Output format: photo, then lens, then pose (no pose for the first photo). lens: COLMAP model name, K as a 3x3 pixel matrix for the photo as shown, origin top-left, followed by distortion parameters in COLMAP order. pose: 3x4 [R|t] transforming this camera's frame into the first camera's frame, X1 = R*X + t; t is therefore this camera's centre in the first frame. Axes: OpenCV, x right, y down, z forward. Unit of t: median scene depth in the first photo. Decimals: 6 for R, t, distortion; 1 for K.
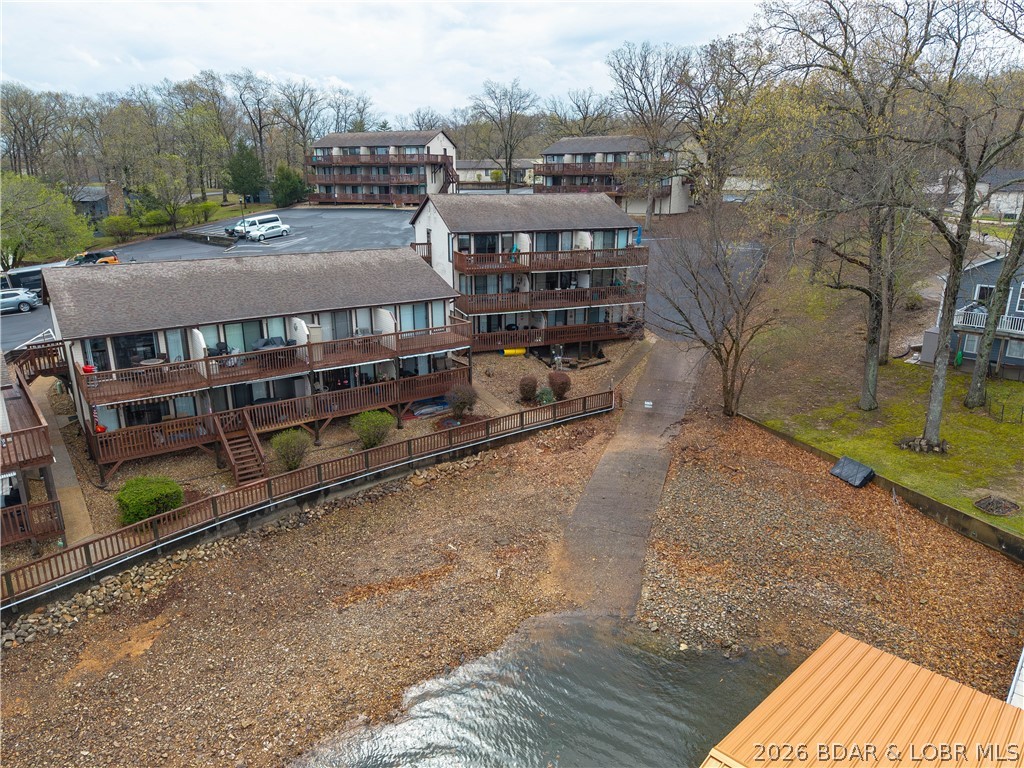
lens RADIAL K [[679.5, 0, 512.0], [0, 679.5, 384.0], [0, 0, 1]] dist [0.050483, -0.058152]
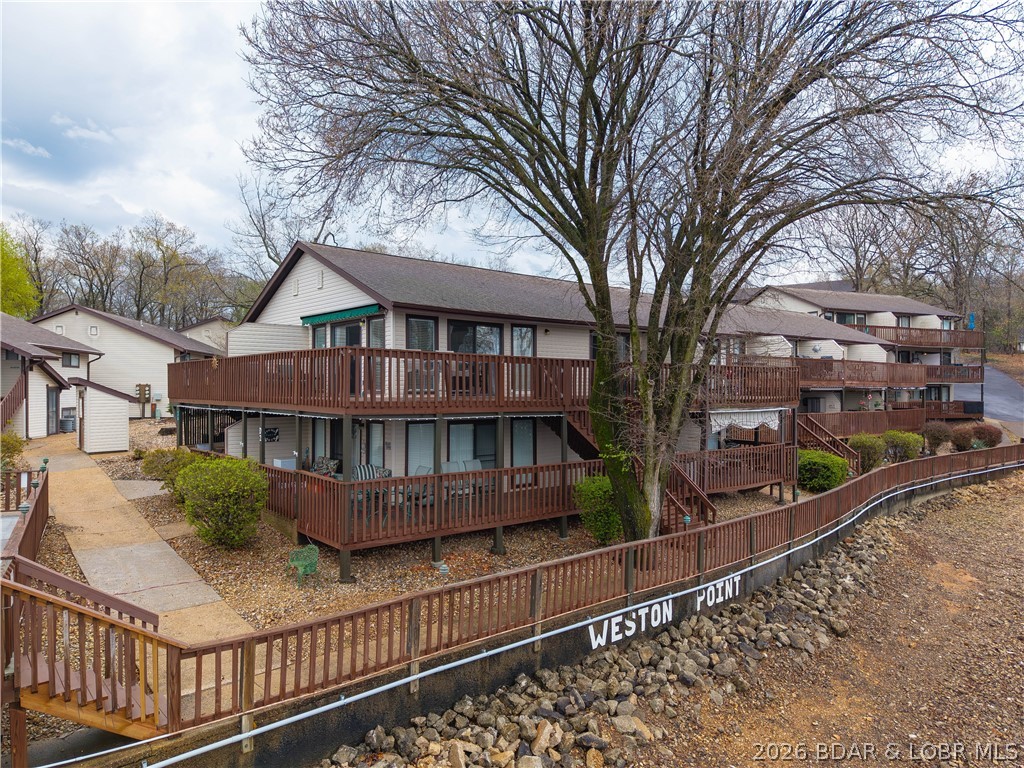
lens RADIAL K [[679.5, 0, 512.0], [0, 679.5, 384.0], [0, 0, 1]] dist [0.050483, -0.058152]
pose [[0.999974, 0.002654, 0.006752, -0.634154], [-0.000601, 0.957780, -0.287501, 0.216380], [-0.007230, 0.287490, 0.957756, 0.017309]]
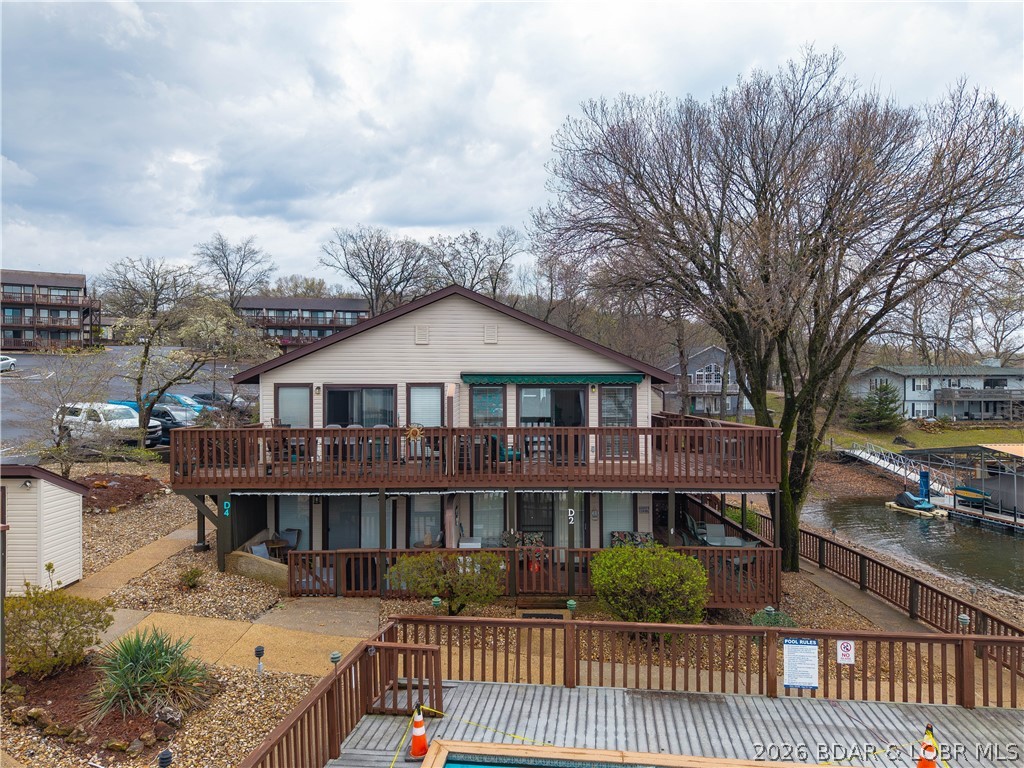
lens RADIAL K [[679.5, 0, 512.0], [0, 679.5, 384.0], [0, 0, 1]] dist [0.050483, -0.058152]
pose [[0.621199, 0.004107, 0.783642, -1.112976], [0.216006, 0.960350, -0.176262, 0.124059], [-0.753295, 0.278765, 0.595681, 0.178203]]
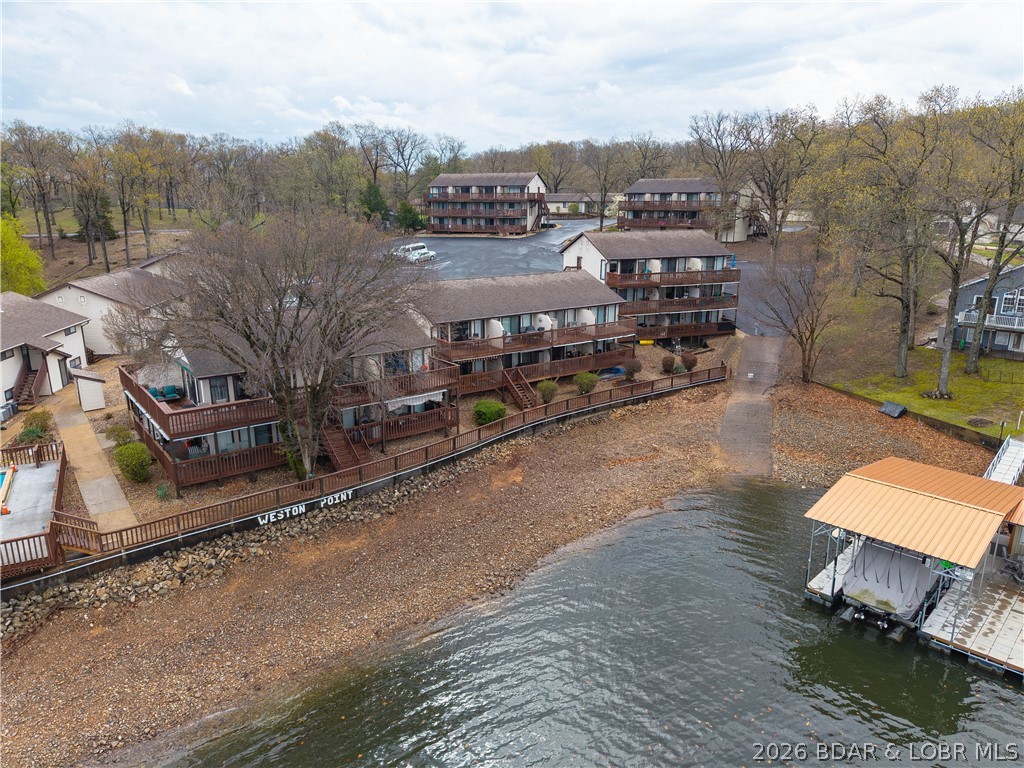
lens RADIAL K [[679.5, 0, 512.0], [0, 679.5, 384.0], [0, 0, 1]] dist [0.050483, -0.058152]
pose [[0.999668, 0.006307, -0.024978, -0.277126], [-0.006989, 0.999603, -0.027305, 0.092273], [0.024796, 0.027470, 0.999315, -0.491738]]
